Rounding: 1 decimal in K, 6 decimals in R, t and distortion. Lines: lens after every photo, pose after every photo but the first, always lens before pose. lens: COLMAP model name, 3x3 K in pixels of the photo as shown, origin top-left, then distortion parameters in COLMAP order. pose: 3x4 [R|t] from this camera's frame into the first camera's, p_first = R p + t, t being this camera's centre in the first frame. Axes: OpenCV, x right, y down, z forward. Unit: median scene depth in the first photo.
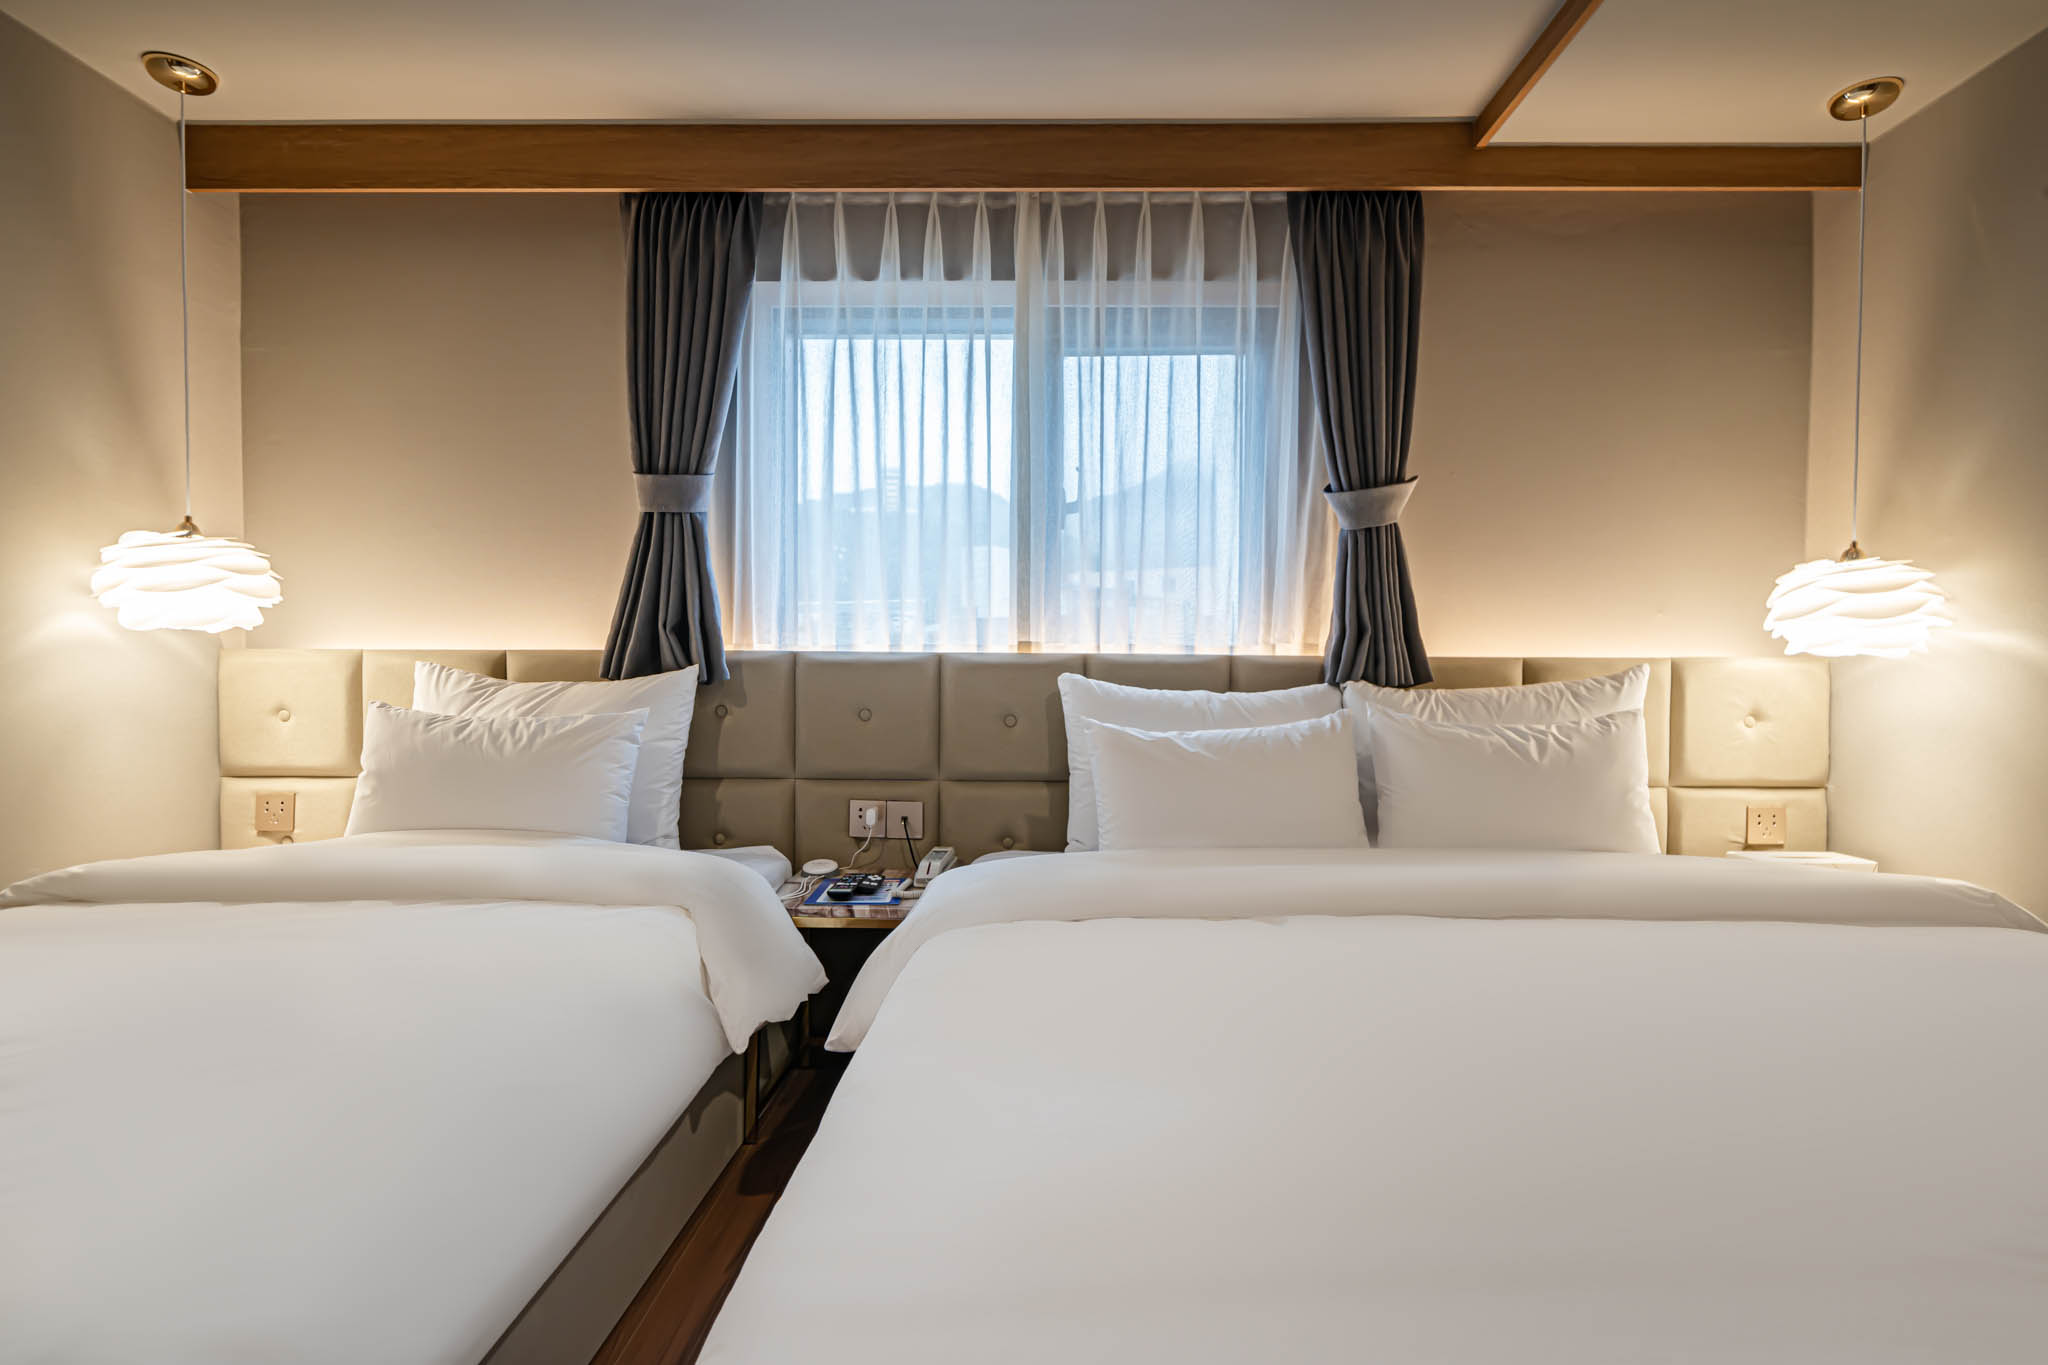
lens RADIAL K [[989.9, 0, 1002.6], [0, 989.9, 677.2], [0, 0, 1]] dist [0.003183, -0.001536]
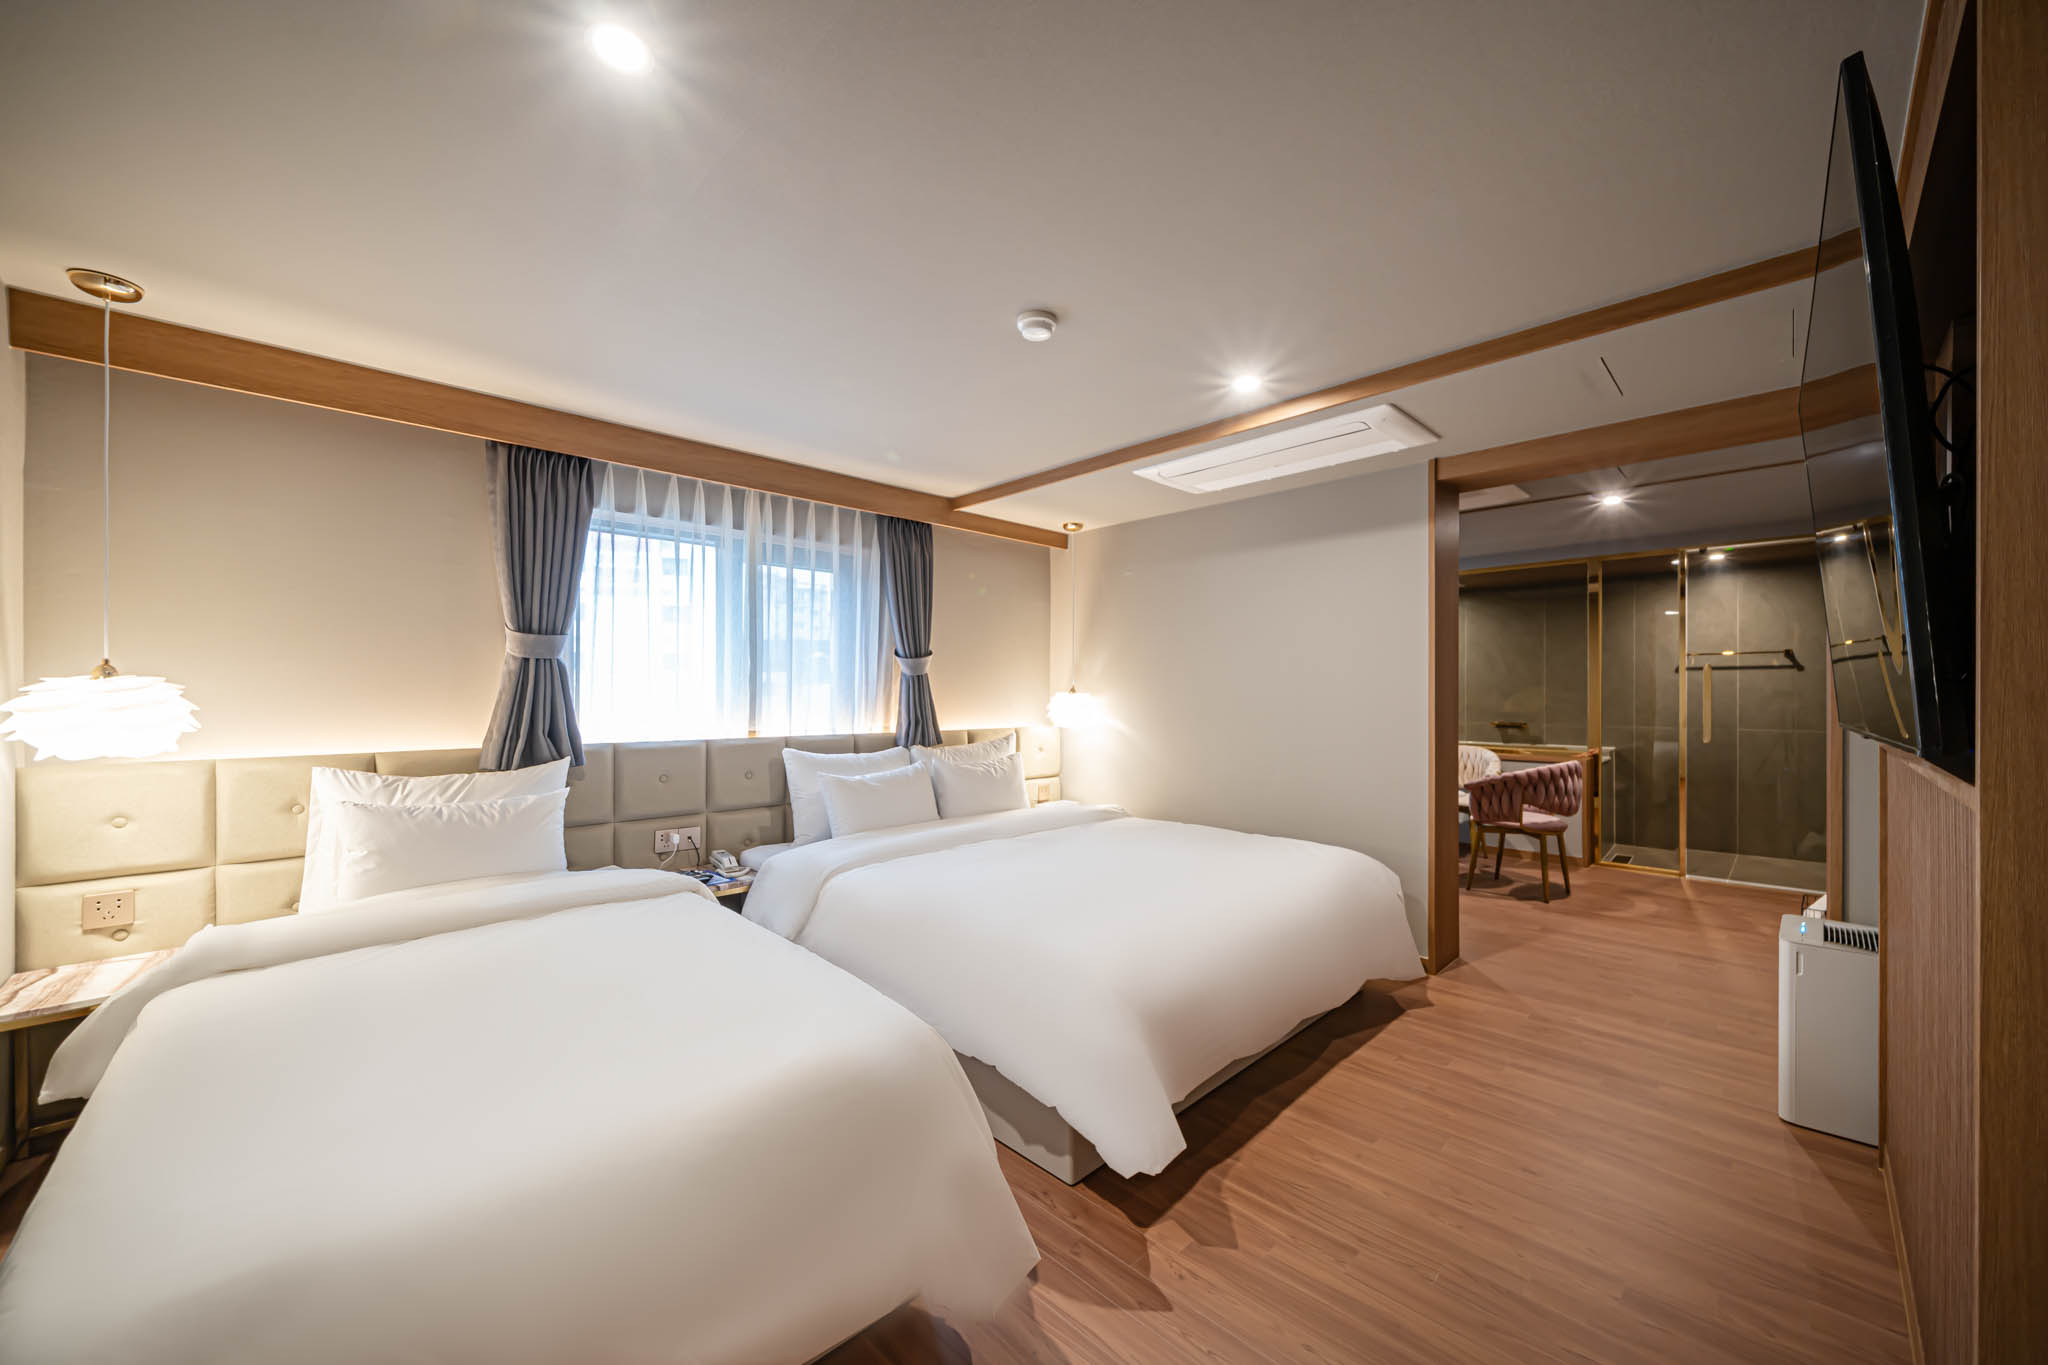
lens RADIAL K [[750.9, 0, 1030.7], [0, 750.9, 686.1], [0, 0, 1]] dist [0.006881, 0.000012]
pose [[0.716930, 0.002248, 0.697141, -0.605422], [0.012318, 0.999798, -0.015891, -0.094978], [-0.697036, 0.019980, 0.716758, -0.367416]]
